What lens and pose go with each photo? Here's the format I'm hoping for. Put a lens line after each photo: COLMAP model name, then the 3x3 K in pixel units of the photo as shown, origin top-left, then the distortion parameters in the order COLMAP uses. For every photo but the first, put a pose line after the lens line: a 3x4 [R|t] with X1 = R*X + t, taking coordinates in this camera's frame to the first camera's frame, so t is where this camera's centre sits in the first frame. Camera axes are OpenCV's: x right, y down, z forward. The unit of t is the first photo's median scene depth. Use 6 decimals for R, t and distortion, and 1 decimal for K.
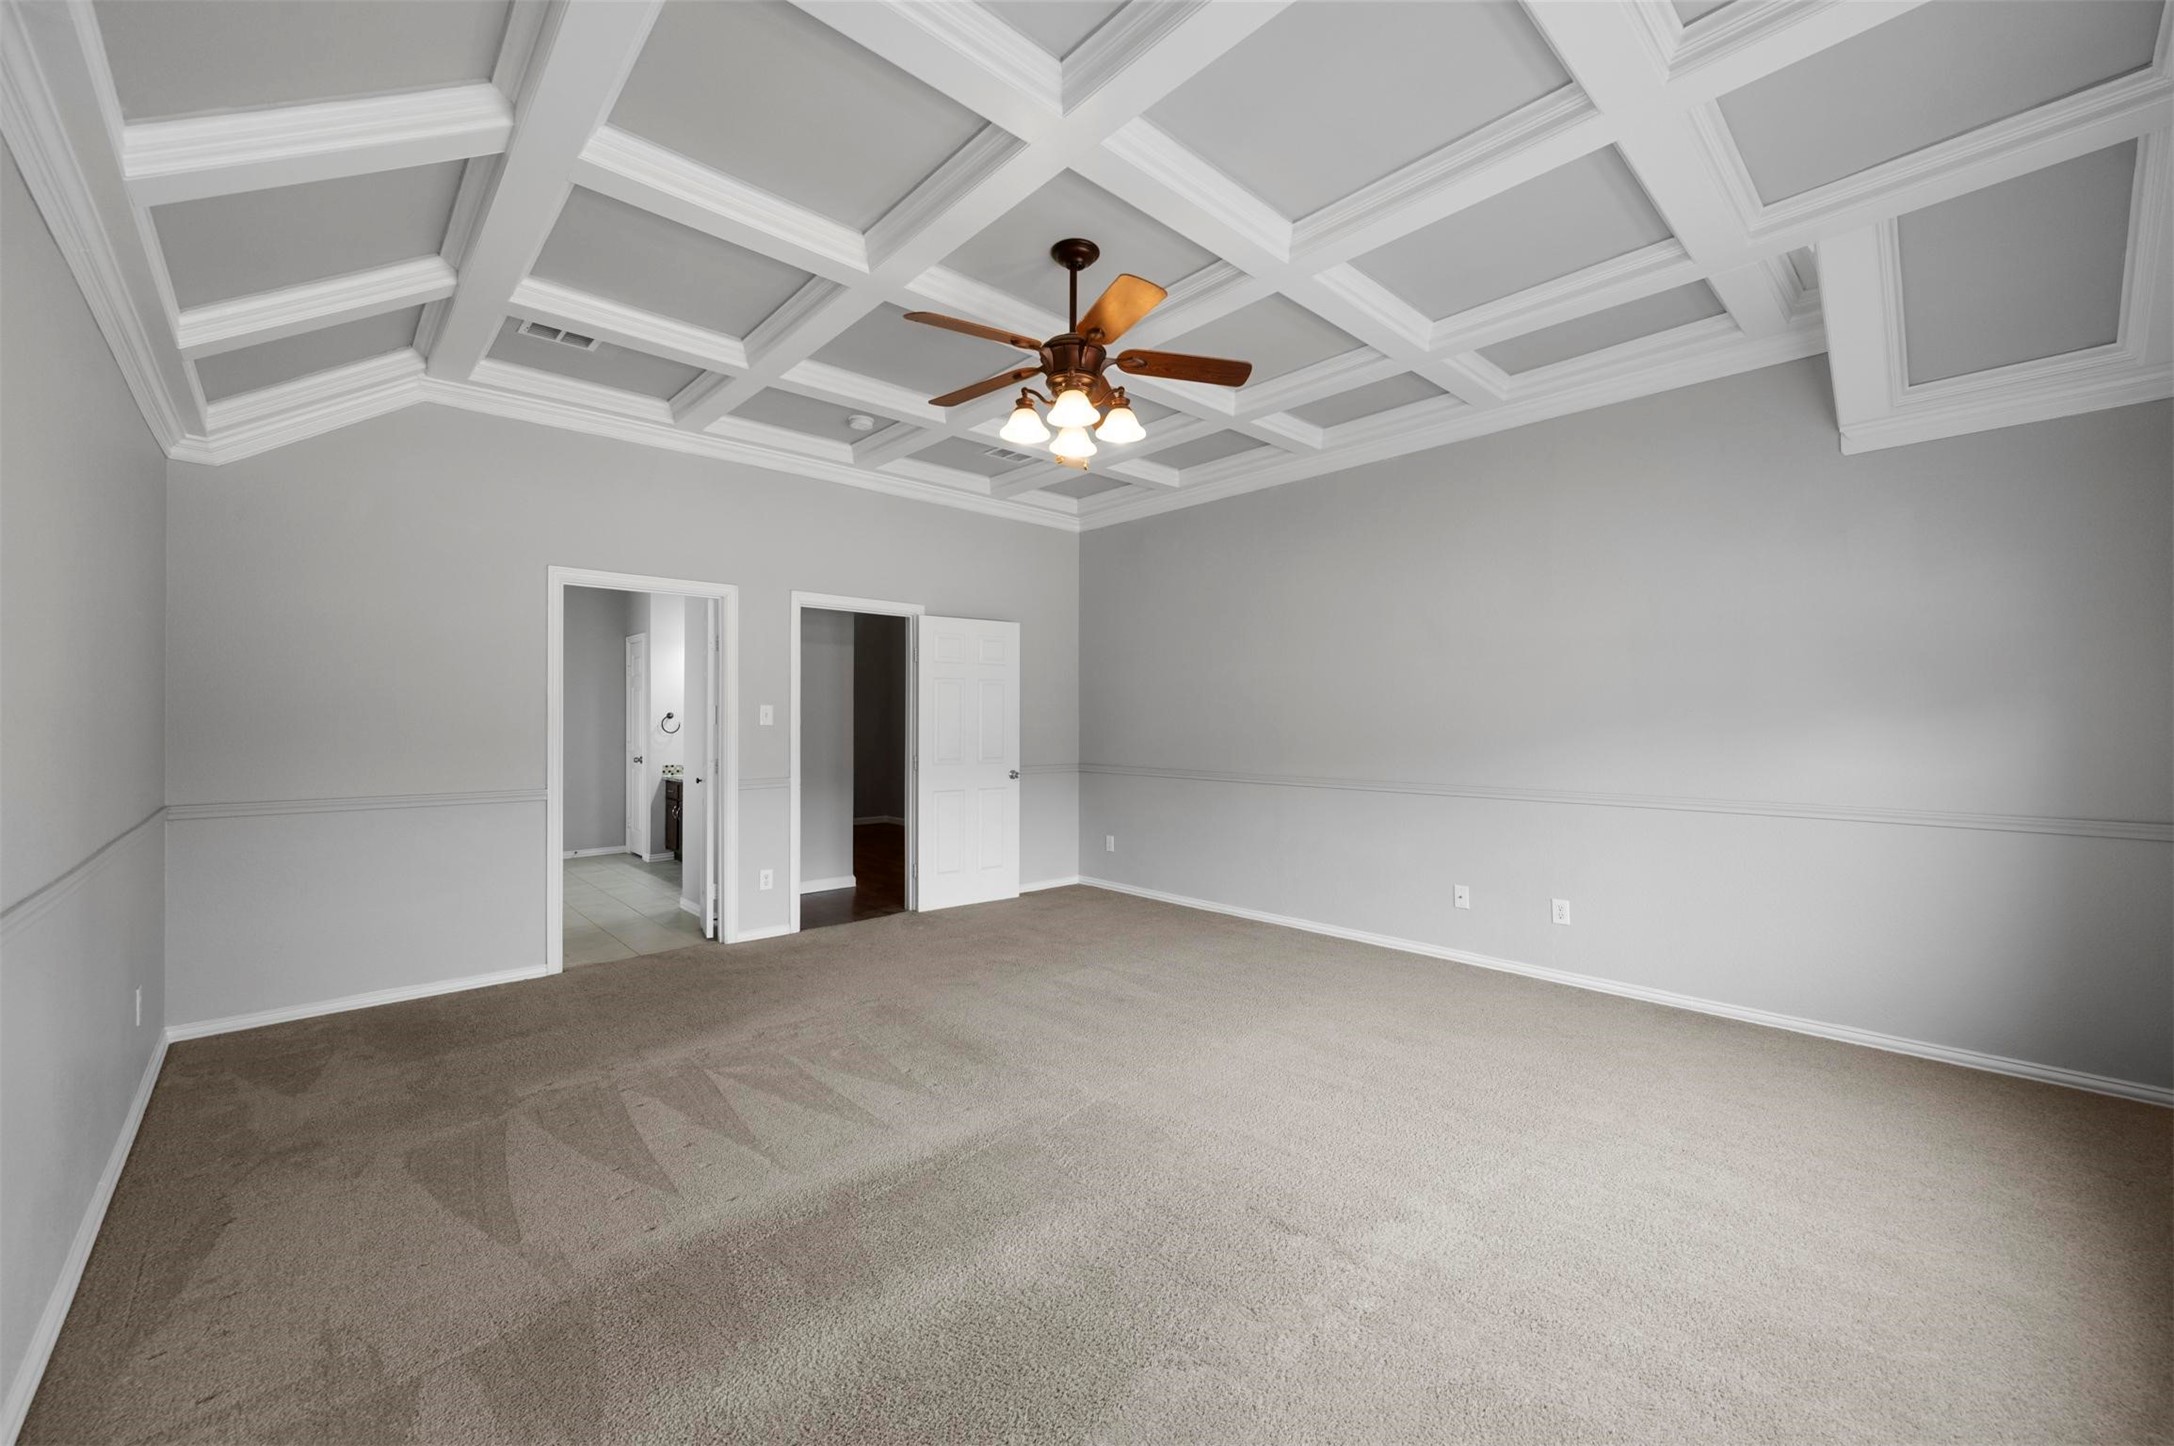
lens RADIAL K [[850.8, 0, 1096.5], [0, 850.8, 721.1], [0, 0, 1]] dist [-0.001863, 0.000897]
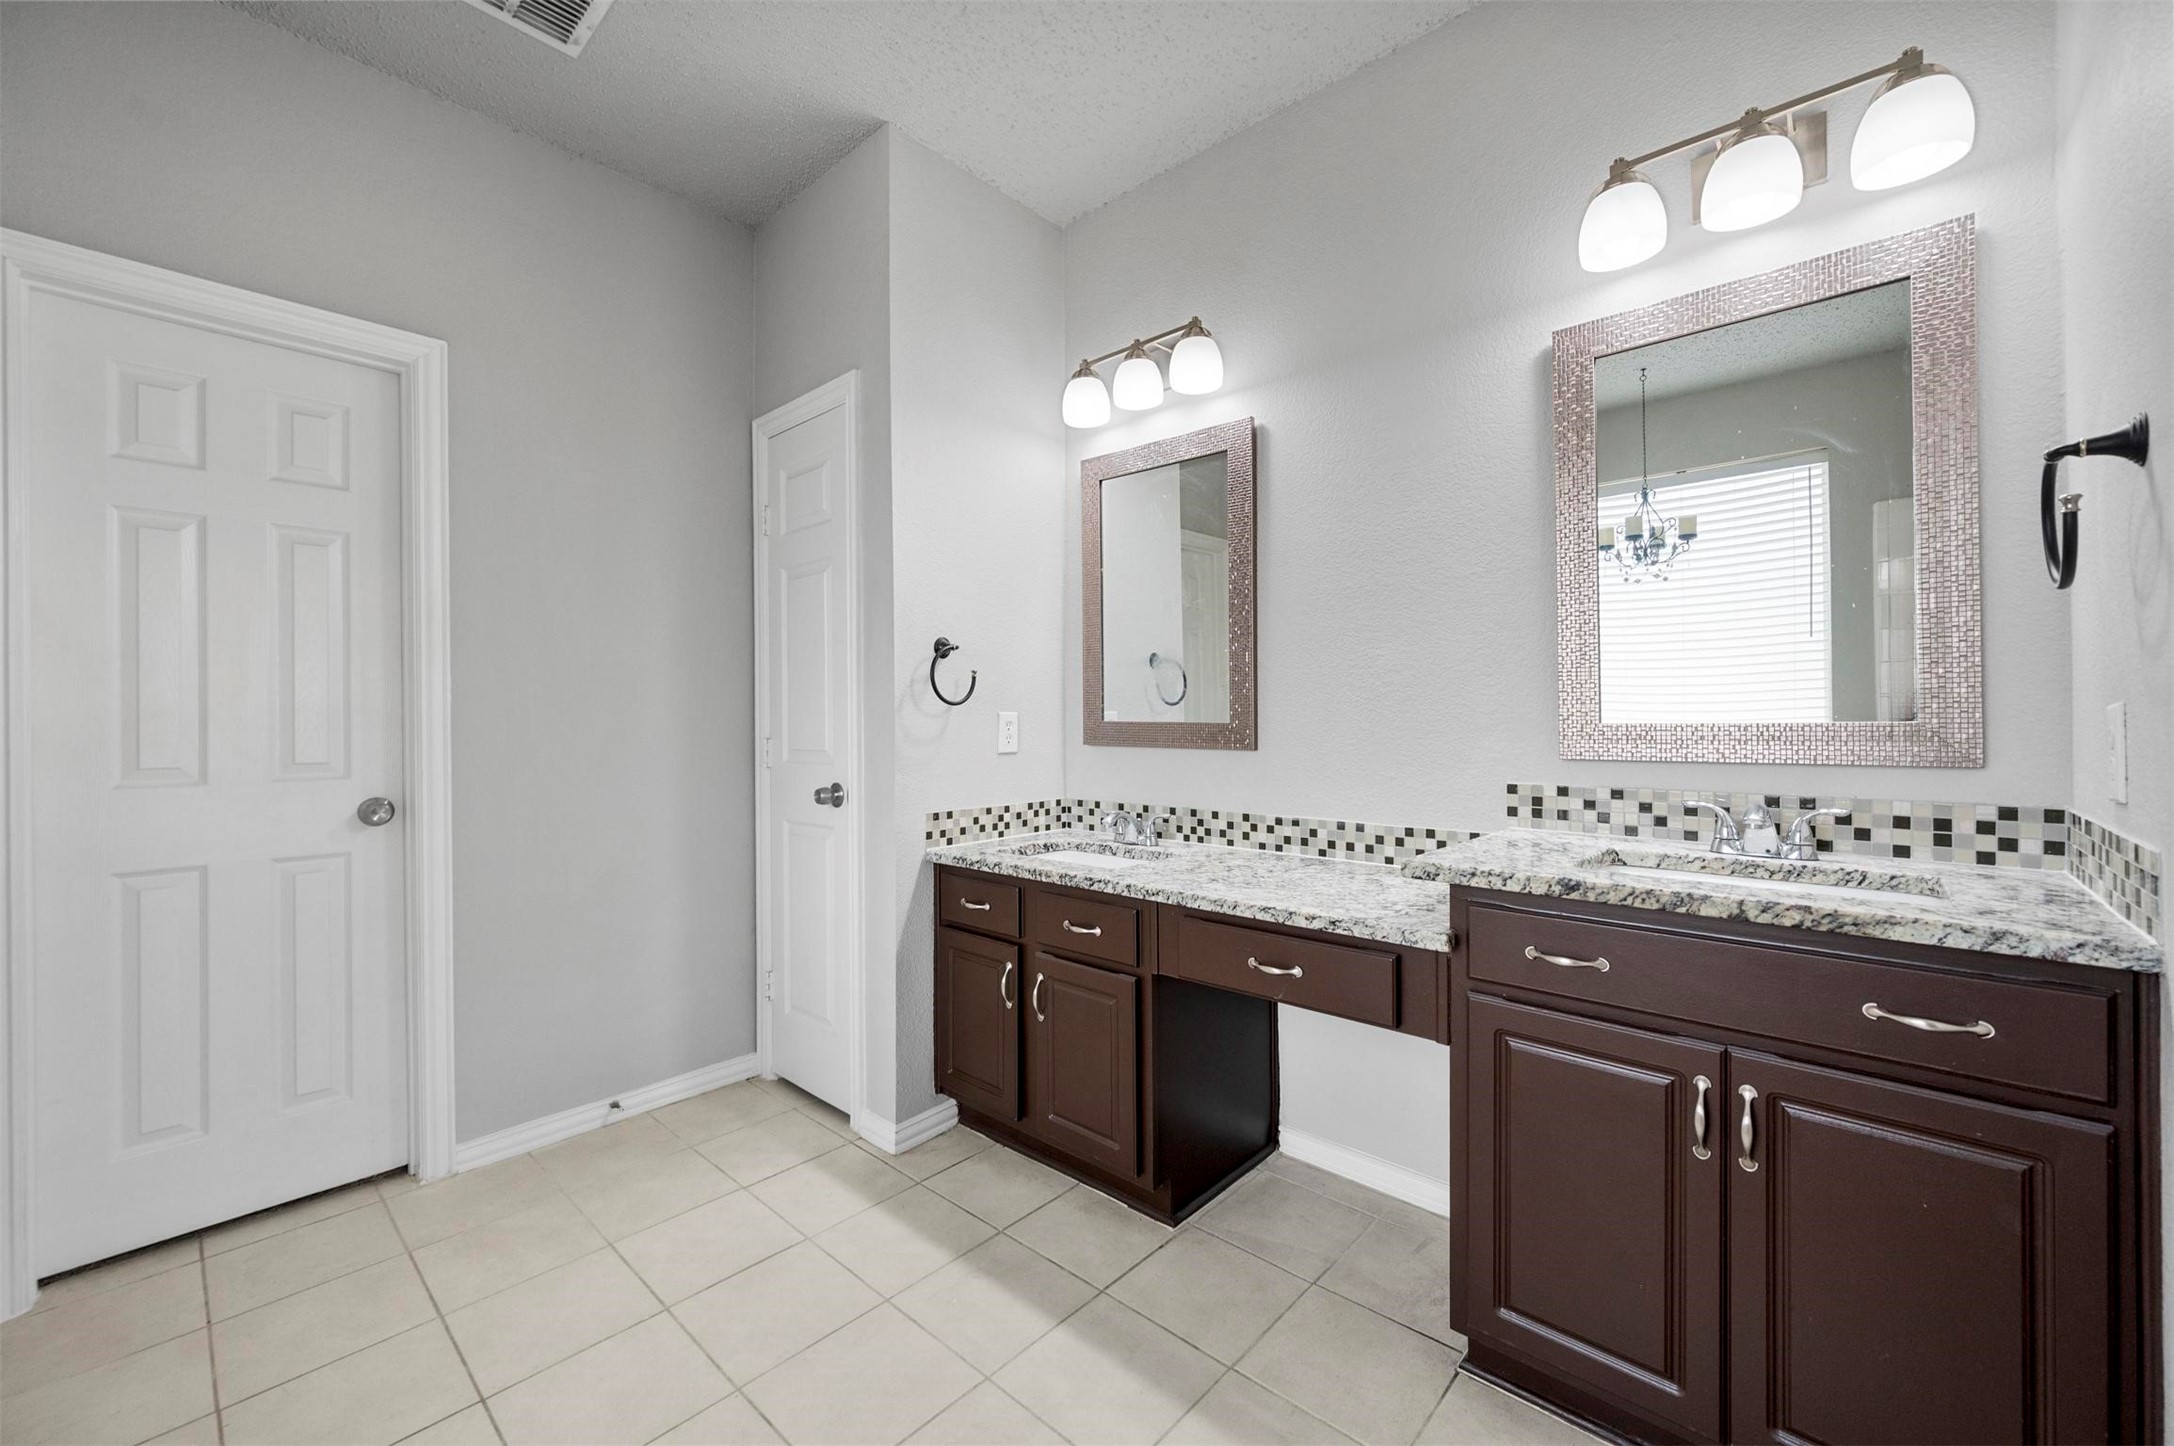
lens RADIAL K [[850.8, 0, 1096.5], [0, 850.8, 721.1], [0, 0, 1]] dist [-0.001863, 0.000897]
pose [[0.996259, -0.006558, 0.086164, -0.470089], [0.006783, 0.999974, -0.002320, 0.020521], [-0.086146, 0.002896, 0.996278, 0.688864]]
